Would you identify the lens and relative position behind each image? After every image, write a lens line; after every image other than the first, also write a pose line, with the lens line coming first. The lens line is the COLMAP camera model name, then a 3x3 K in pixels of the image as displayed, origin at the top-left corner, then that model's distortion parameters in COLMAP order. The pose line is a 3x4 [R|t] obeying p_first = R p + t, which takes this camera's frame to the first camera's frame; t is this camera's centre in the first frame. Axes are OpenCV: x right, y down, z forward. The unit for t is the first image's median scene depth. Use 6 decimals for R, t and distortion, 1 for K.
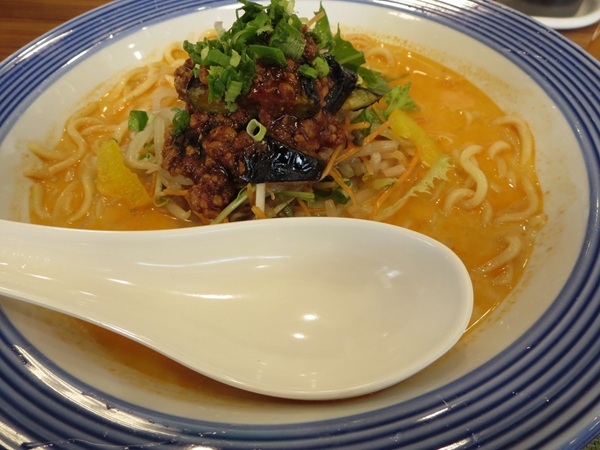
lens RADIAL K [[426.5, 0, 297.7], [0, 426.5, 224.9], [0, 0, 1]] dist [-0.012781, -0.003375]
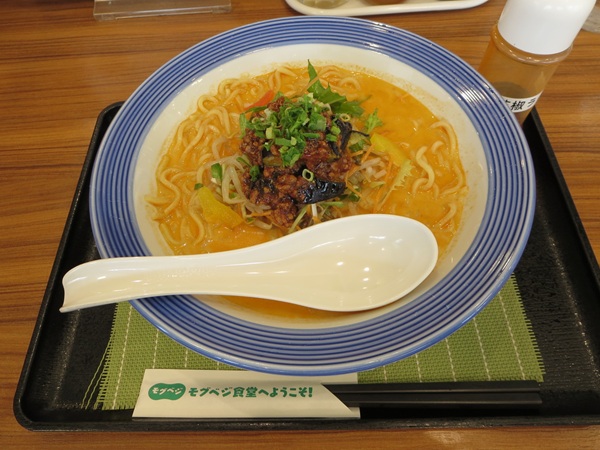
lens RADIAL K [[426.5, 0, 301.6], [0, 426.5, 225.1], [0, 0, 1]] dist [-0.012781, -0.003375]
pose [[0.974779, -0.199462, 0.100102, -0.292685], [0.183146, 0.971278, 0.151907, -0.252236], [-0.127527, -0.129743, 0.983313, -0.657553]]
